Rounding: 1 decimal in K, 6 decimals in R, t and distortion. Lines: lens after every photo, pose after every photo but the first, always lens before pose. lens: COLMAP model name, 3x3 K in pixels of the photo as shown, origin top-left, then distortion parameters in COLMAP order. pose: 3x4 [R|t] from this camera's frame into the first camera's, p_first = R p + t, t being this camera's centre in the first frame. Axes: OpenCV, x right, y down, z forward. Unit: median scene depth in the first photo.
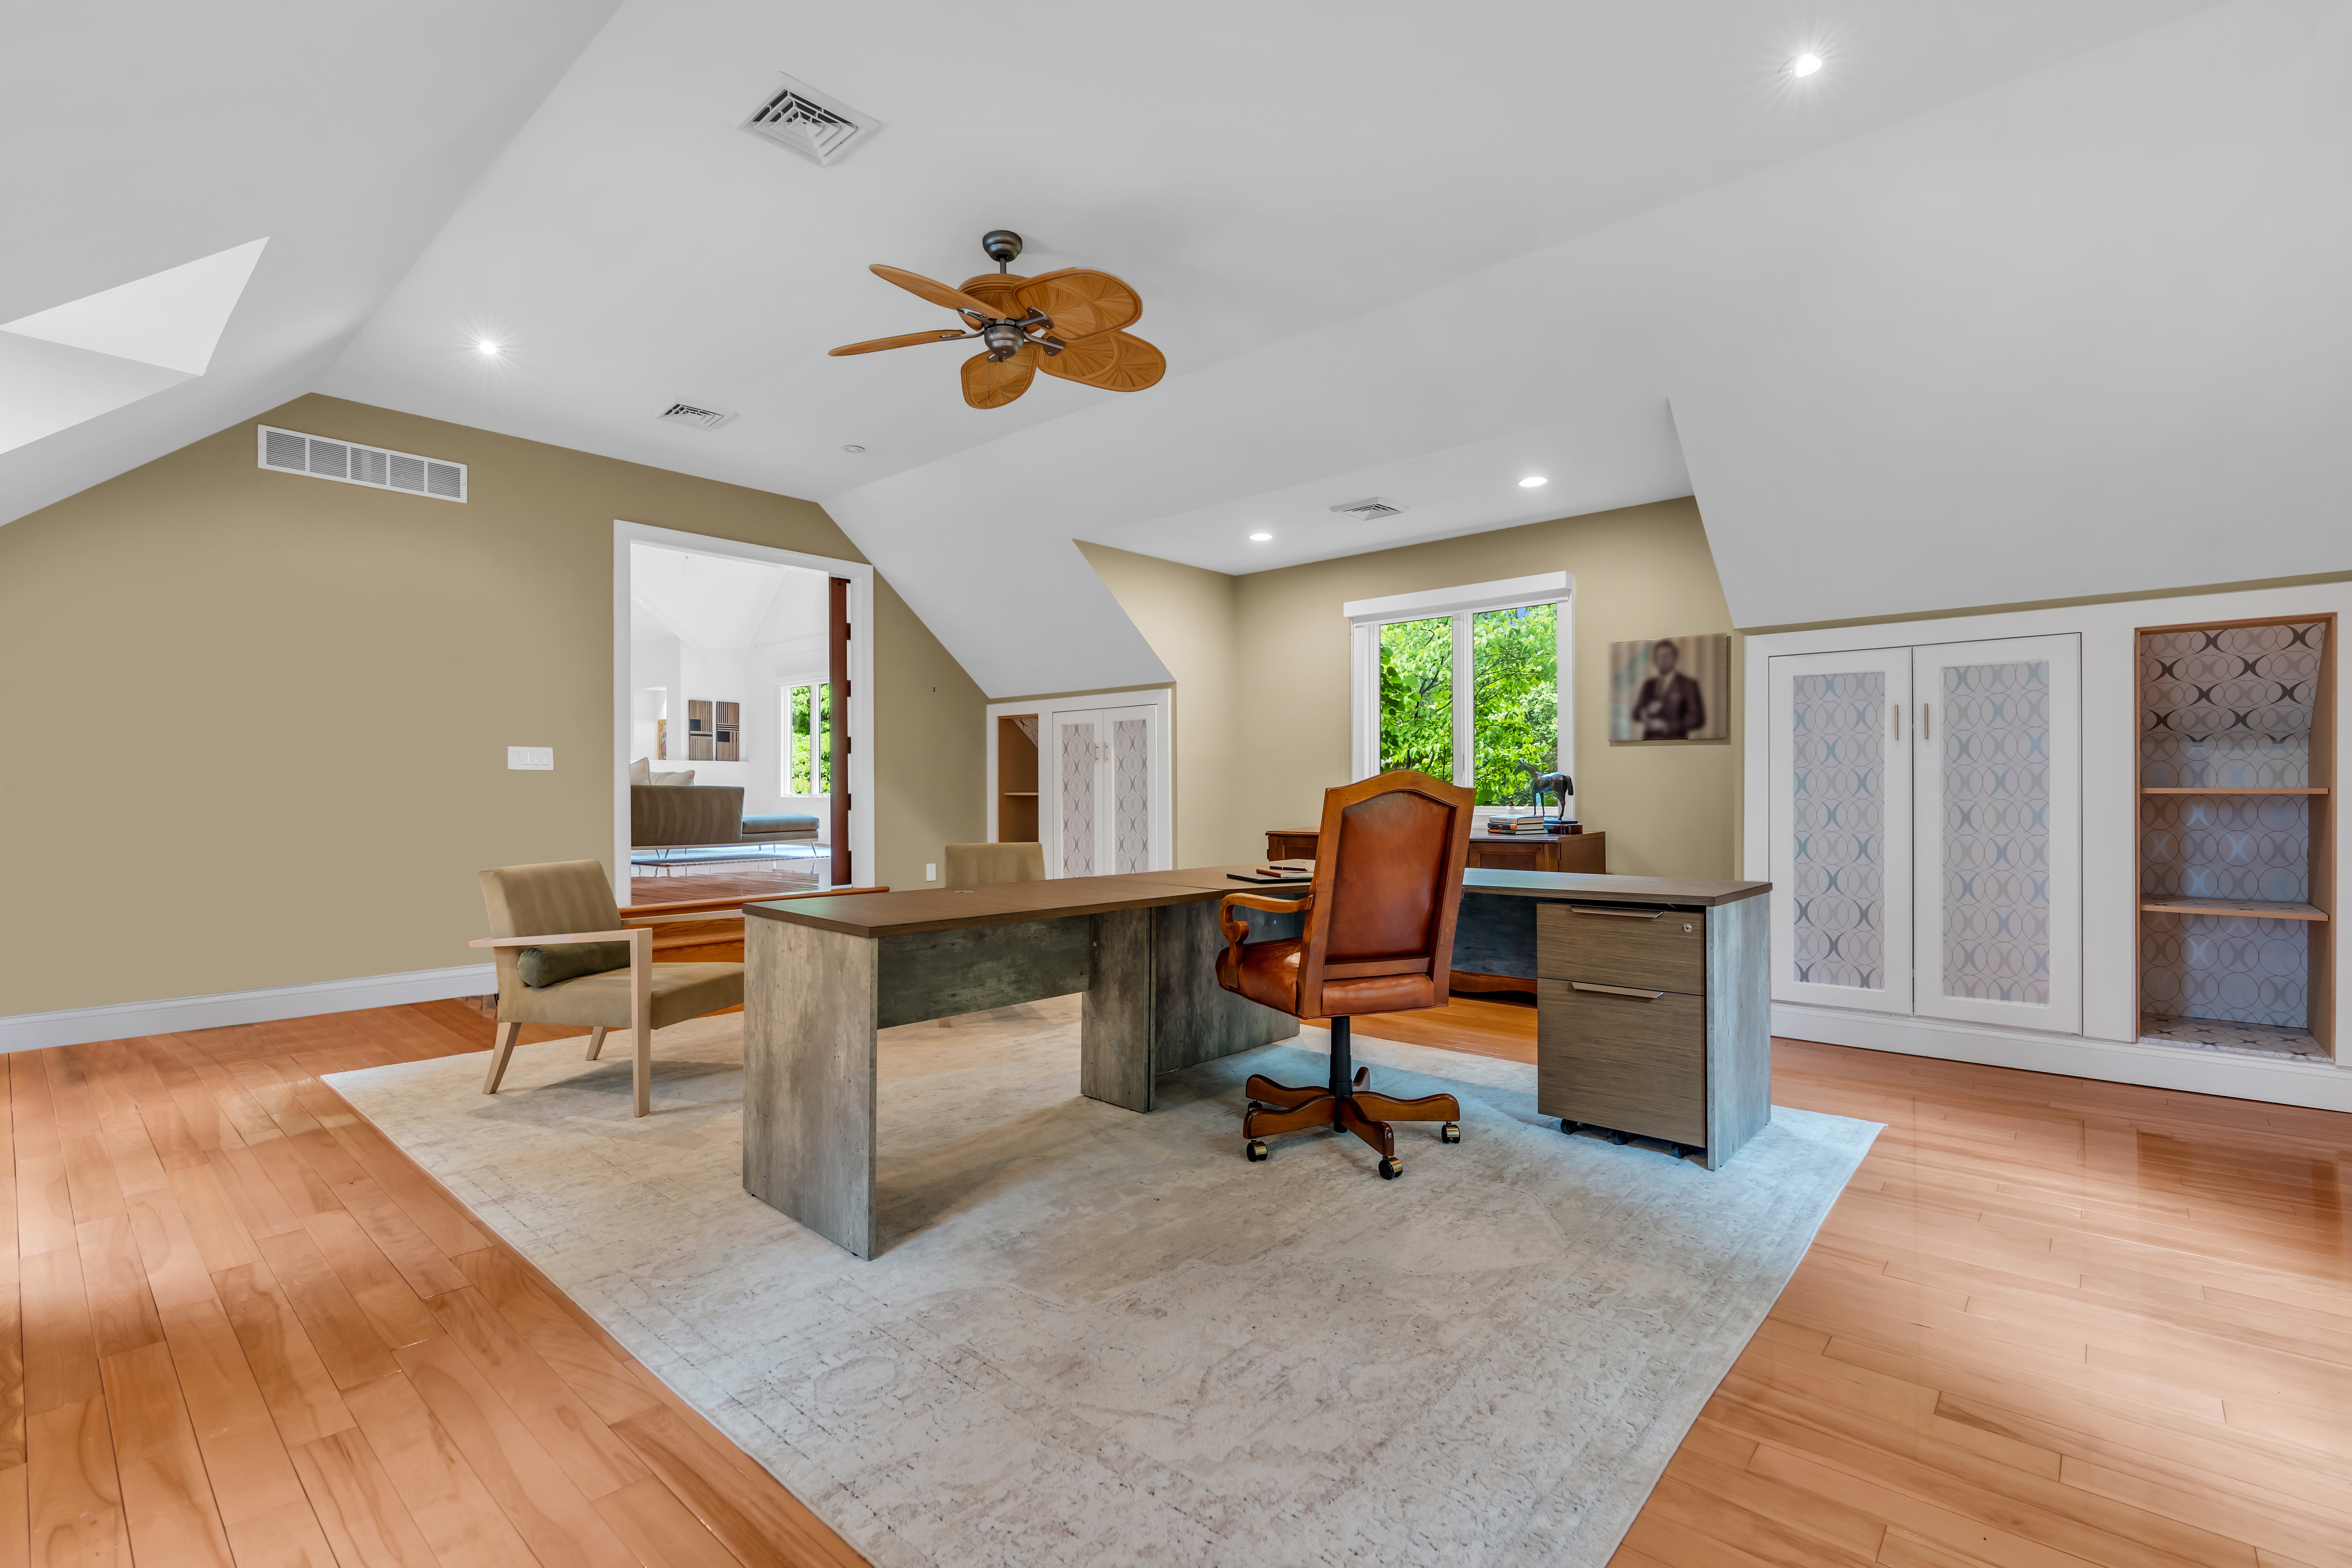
lens RADIAL K [[1053.1, 0, 1173.2], [0, 1053.1, 784.6], [0, 0, 1]] dist [-0.016344, 0.000188]
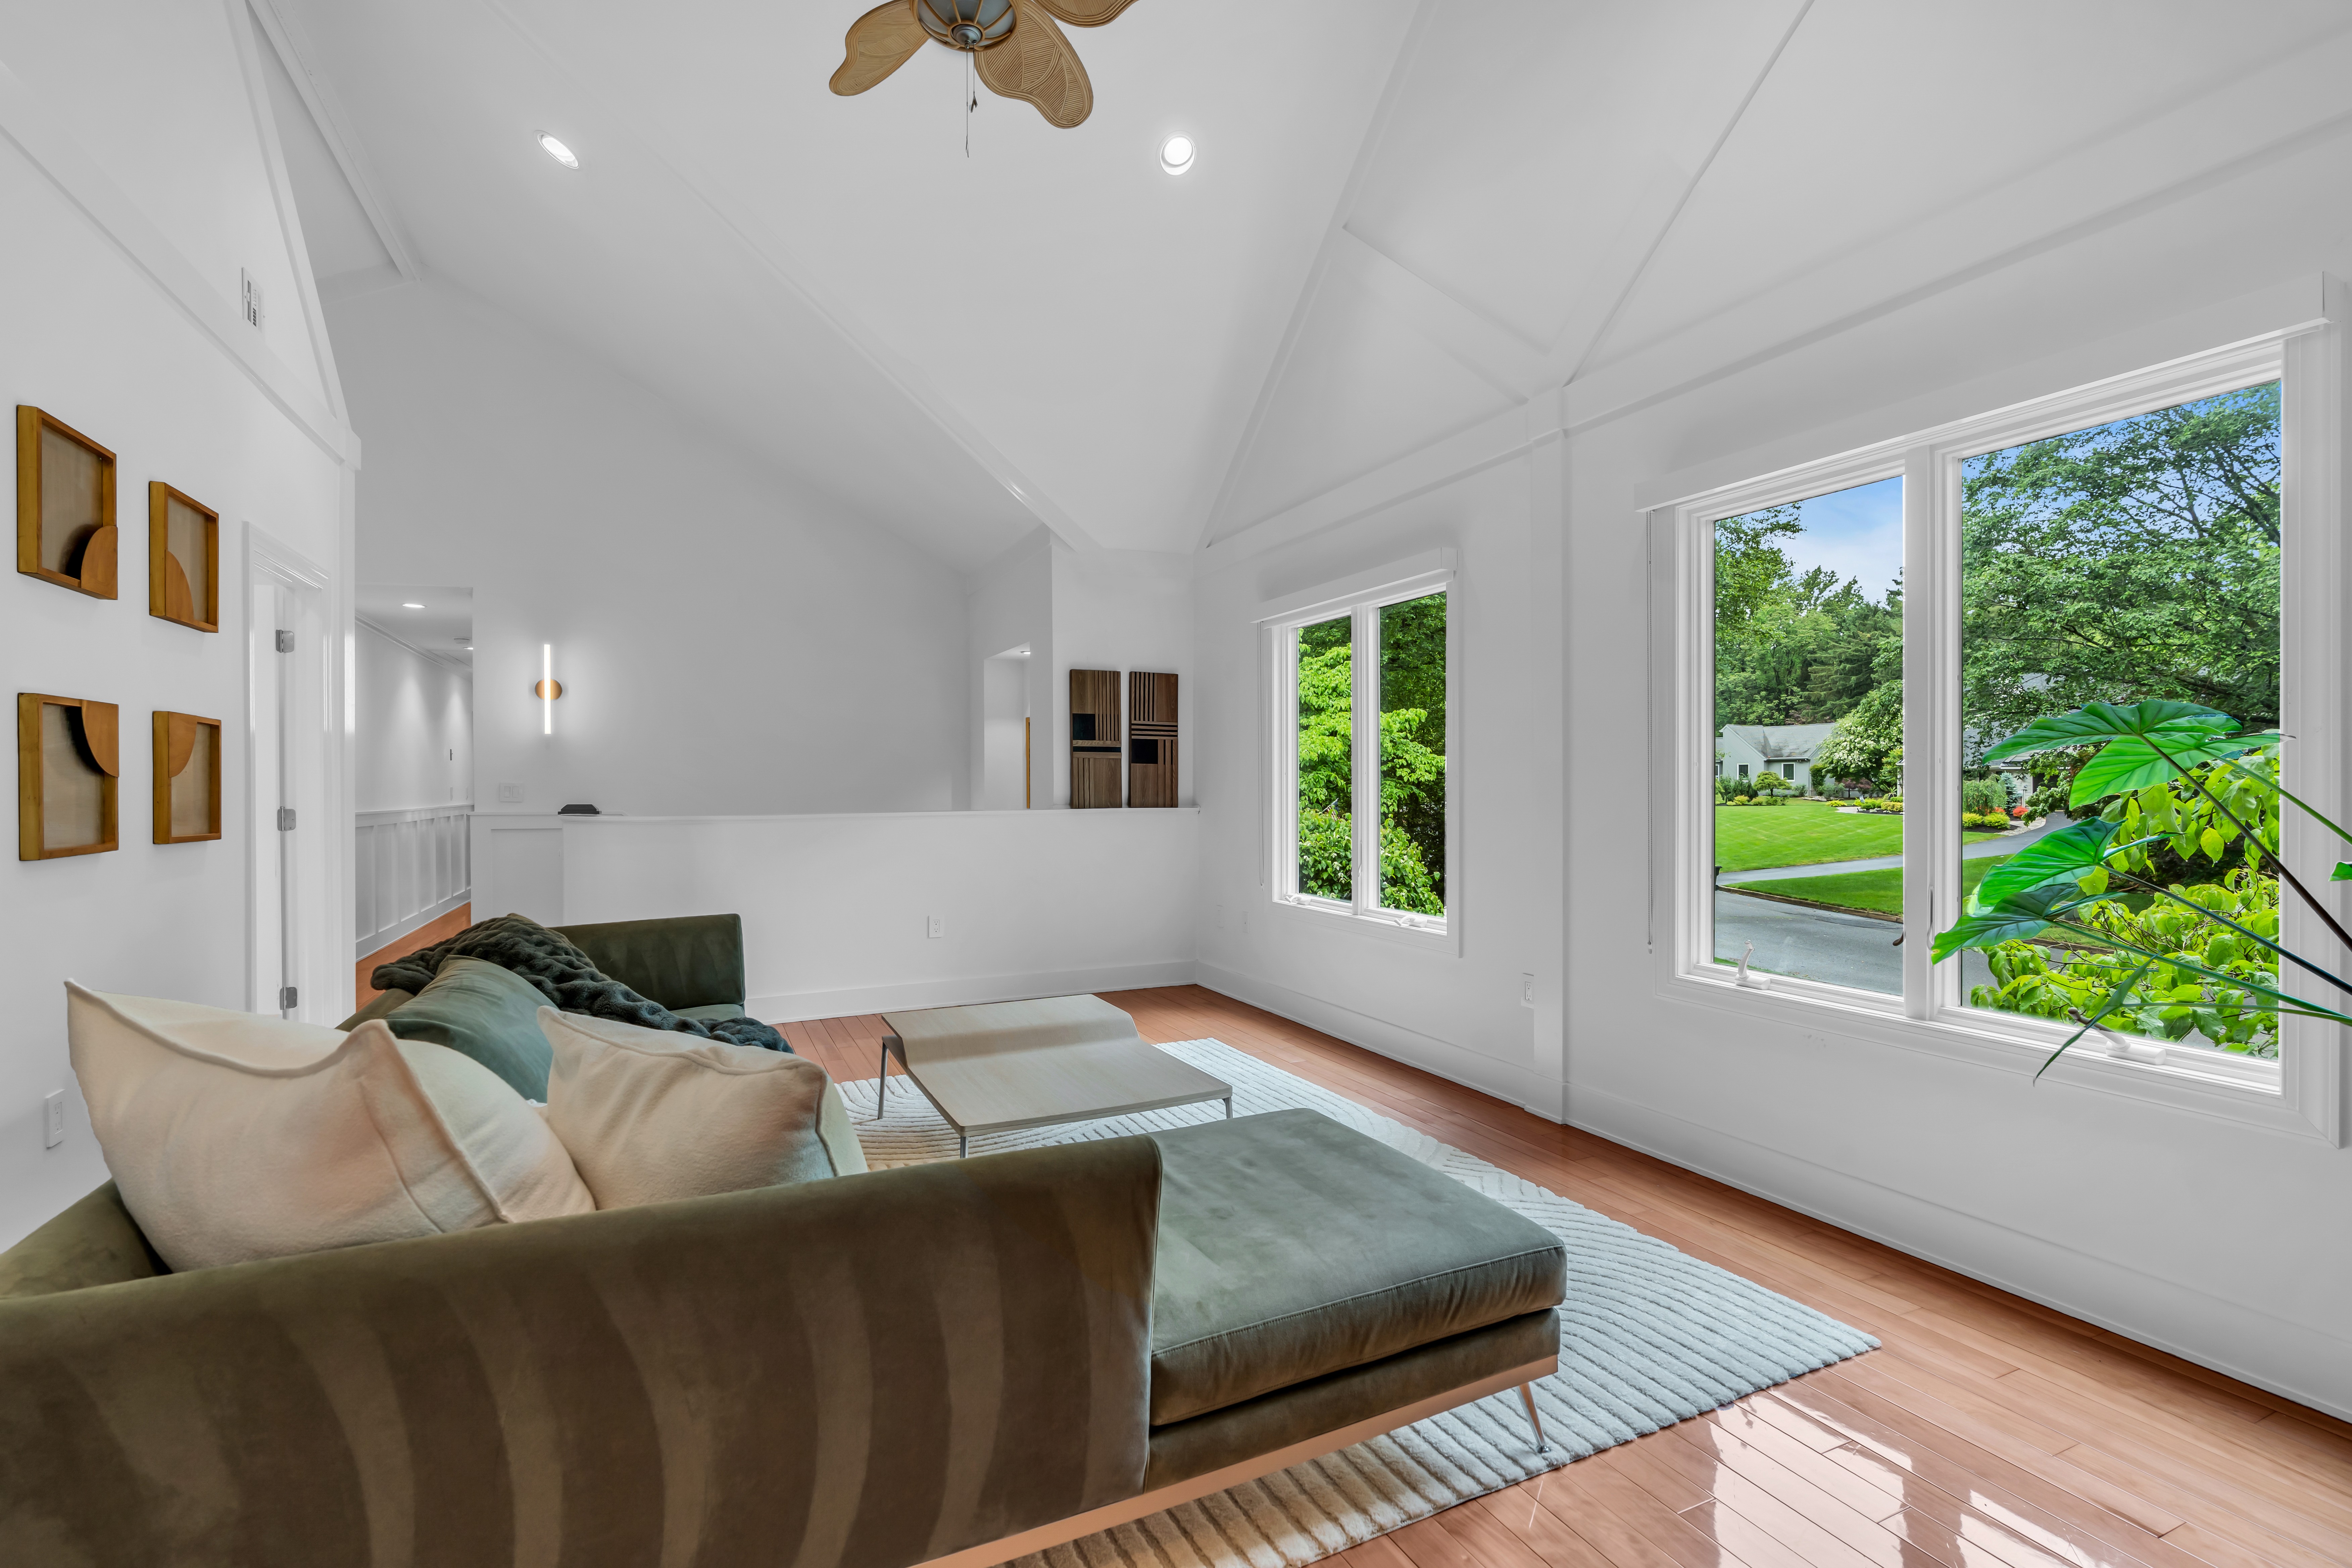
lens RADIAL K [[1053.1, 0, 1180.7], [0, 1053.1, 786.1], [0, 0, 1]] dist [-0.016344, 0.000188]
pose [[0.918973, 0.000921, -0.394320, -0.240896], [0.001328, 0.999984, 0.005430, -0.033725], [0.394319, -0.005514, 0.918957, 0.601938]]
